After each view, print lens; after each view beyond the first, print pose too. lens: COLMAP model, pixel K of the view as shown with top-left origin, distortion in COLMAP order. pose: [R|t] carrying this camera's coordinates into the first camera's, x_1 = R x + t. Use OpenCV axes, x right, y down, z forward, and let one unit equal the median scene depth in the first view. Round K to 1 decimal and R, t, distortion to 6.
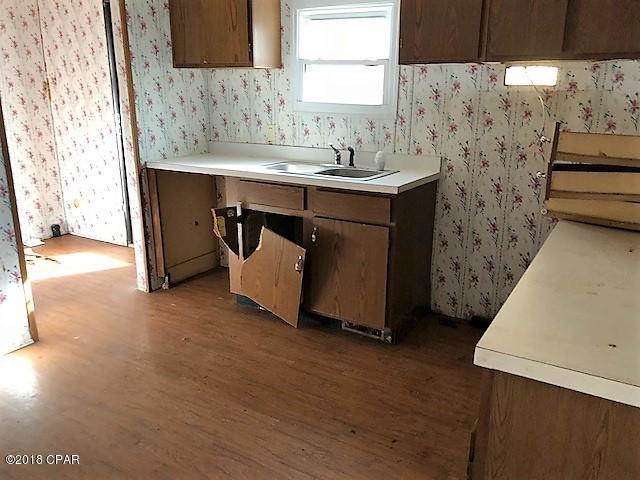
lens RADIAL K [[522.5, 0, 320.0], [0, 522.5, 240.0], [0, 0, 1]] dist [-0.002722, -0.002061]
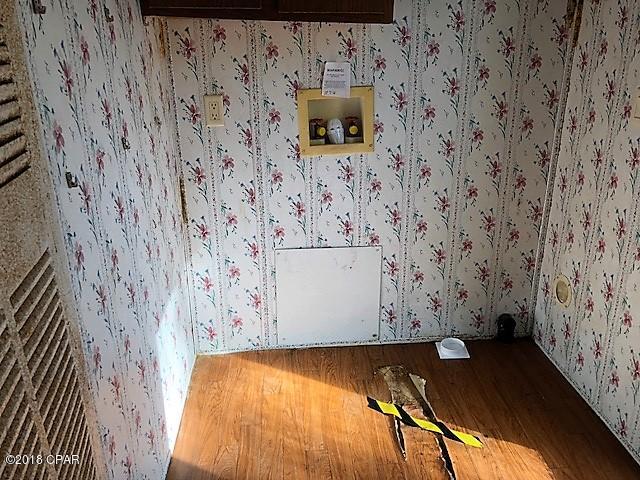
lens RADIAL K [[522.5, 0, 320.0], [0, 522.5, 240.0], [0, 0, 1]] dist [-0.002722, -0.002061]
pose [[0.571432, 0.273341, -0.773790, -0.265099], [-0.225027, 0.958949, 0.172569, -0.142645], [0.789195, 0.075512, 0.609483, 0.590522]]
